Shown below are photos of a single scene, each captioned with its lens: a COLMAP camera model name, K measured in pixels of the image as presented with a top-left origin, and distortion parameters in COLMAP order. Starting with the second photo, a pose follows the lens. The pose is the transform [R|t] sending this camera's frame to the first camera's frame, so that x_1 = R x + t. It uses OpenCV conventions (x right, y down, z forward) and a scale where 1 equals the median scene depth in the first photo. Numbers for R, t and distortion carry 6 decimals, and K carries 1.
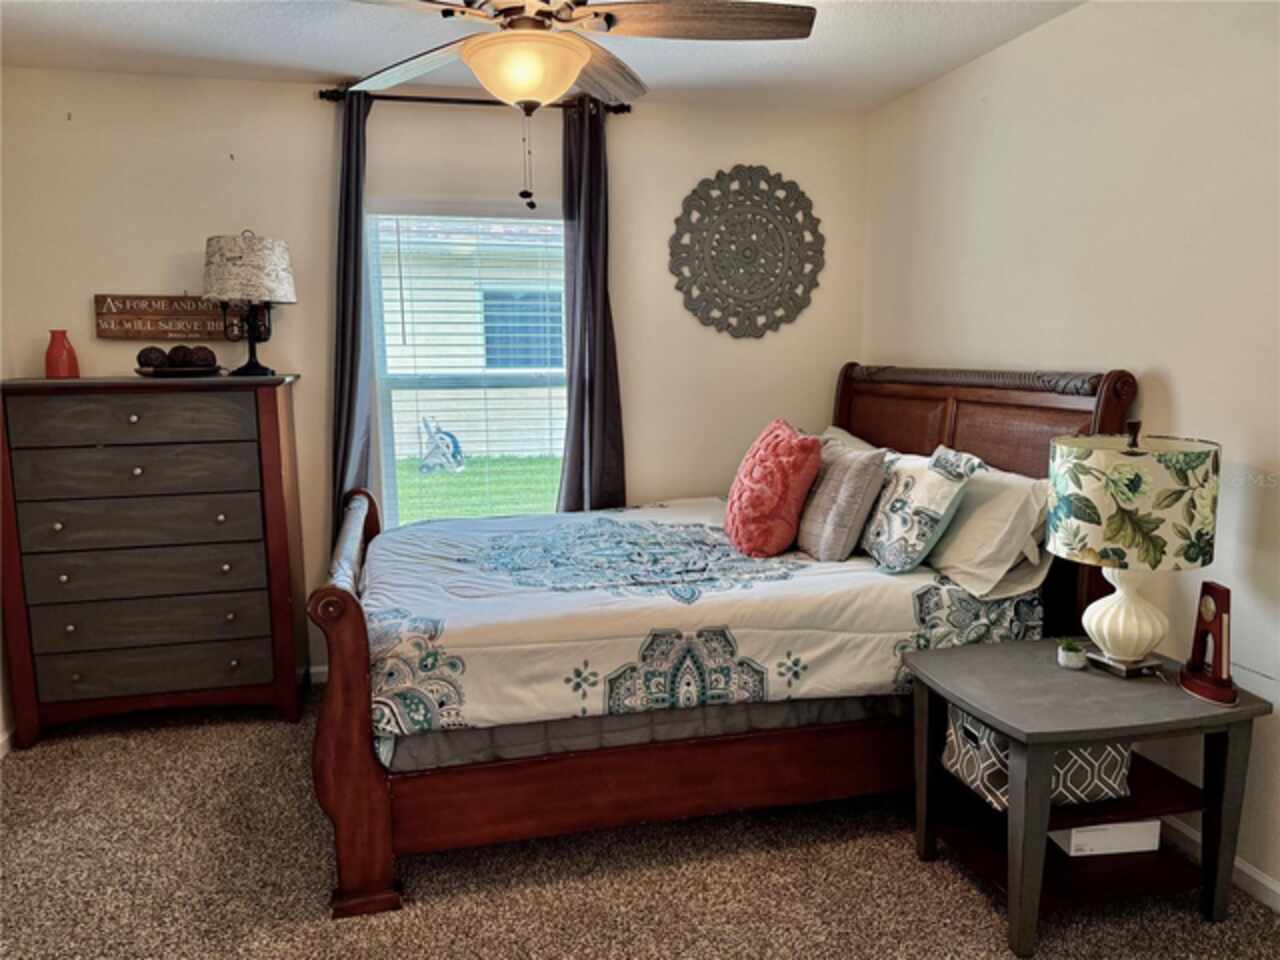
lens RADIAL K [[907.2, 0, 635.8], [0, 907.2, 482.3], [0, 0, 1]] dist [0.098887, -0.146143]
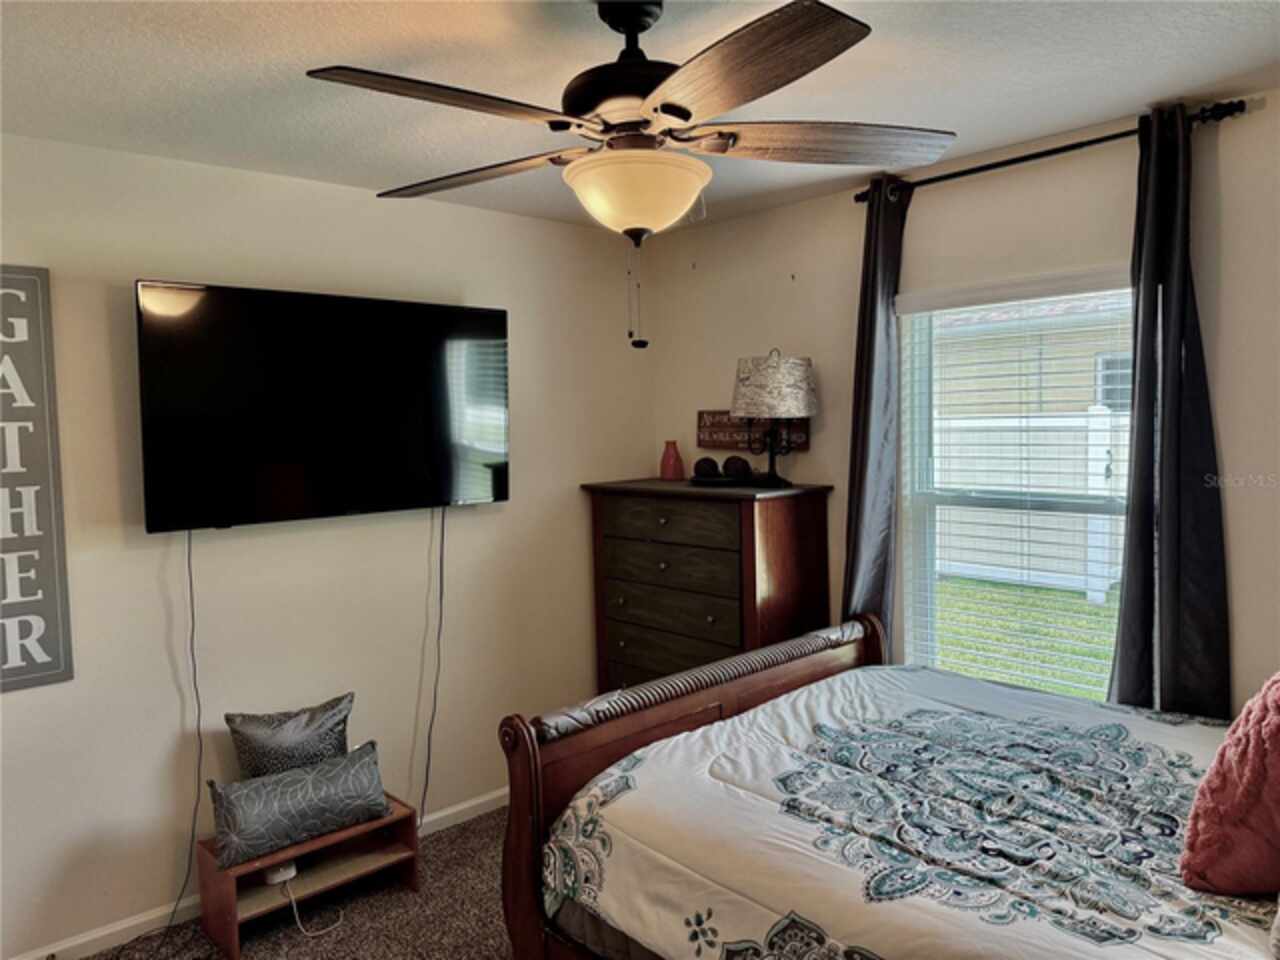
lens RADIAL K [[897.9, 0, 640.0], [0, 897.9, 480.0], [0, 0, 1]] dist [0.092513, -0.141865]
pose [[0.472296, 0.059002, -0.879463, 0.514625], [-0.102974, 0.994618, 0.011428, -0.151661], [0.875404, 0.085165, 0.475830, 0.489216]]
